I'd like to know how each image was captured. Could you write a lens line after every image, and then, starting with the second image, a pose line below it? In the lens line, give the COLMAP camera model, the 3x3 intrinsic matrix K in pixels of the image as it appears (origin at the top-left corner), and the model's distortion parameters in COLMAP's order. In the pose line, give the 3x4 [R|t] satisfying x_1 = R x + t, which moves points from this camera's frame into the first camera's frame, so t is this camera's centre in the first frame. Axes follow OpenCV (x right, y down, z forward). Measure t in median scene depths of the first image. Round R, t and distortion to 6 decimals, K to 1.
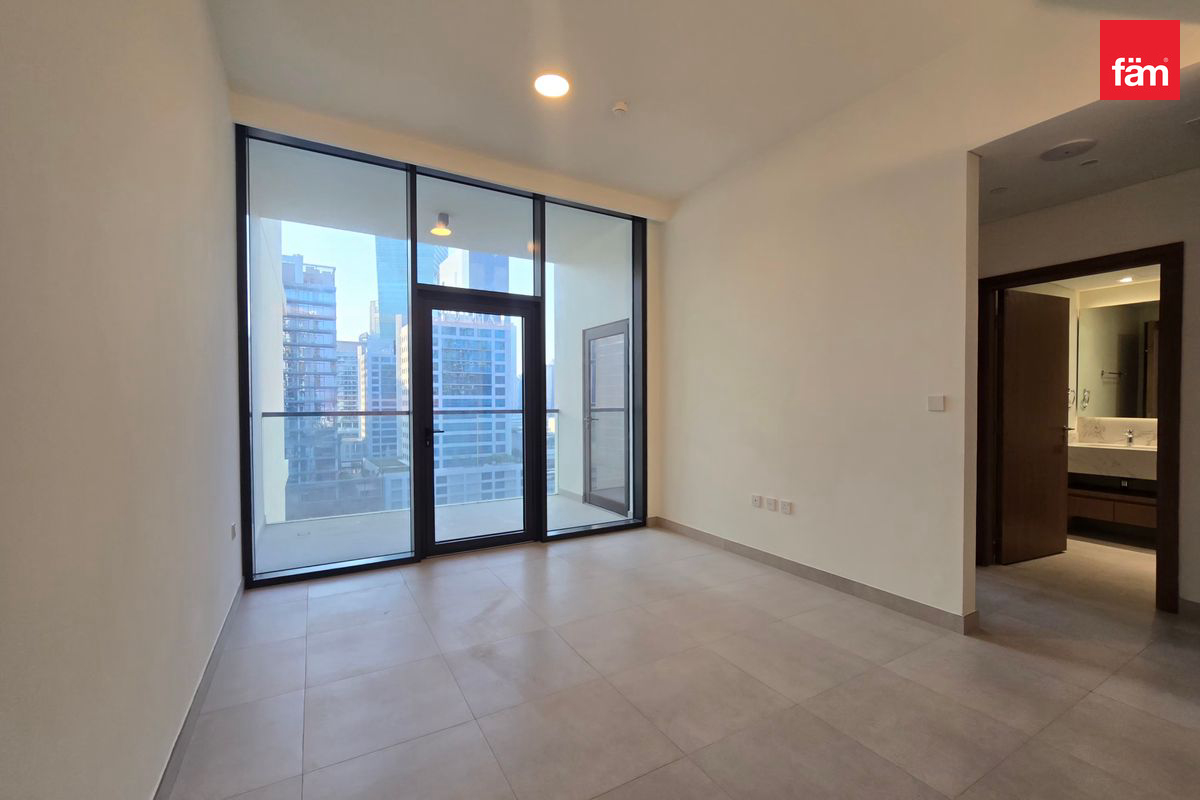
lens RADIAL K [[496.9, 0, 601.0], [0, 496.9, 401.5], [0, 0, 1]] dist [0.000371, 0.000455]
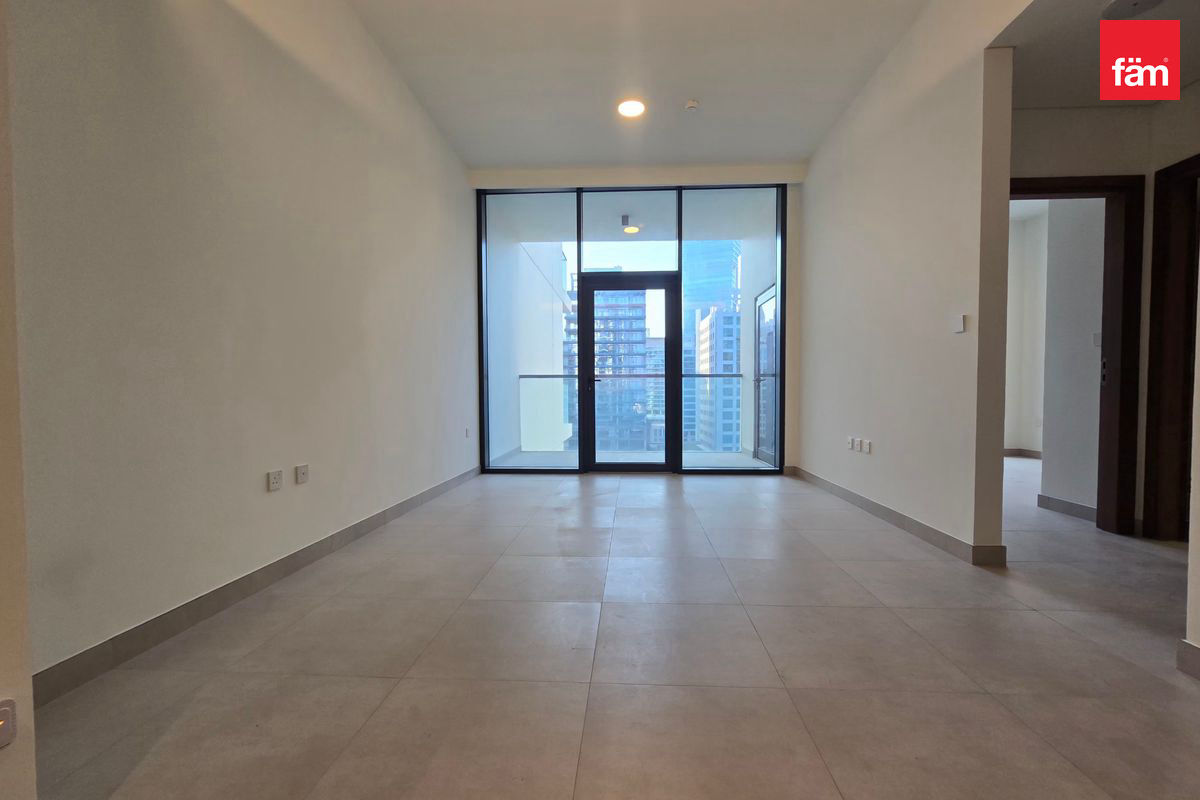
lens RADIAL K [[496.9, 0, 601.5], [0, 496.9, 401.8], [0, 0, 1]] dist [0.000371, 0.000455]
pose [[0.830763, 0.012177, -0.556494, 0.360230], [-0.001730, 0.999812, 0.019295, 0.075860], [0.556624, -0.015067, 0.830628, -0.098359]]
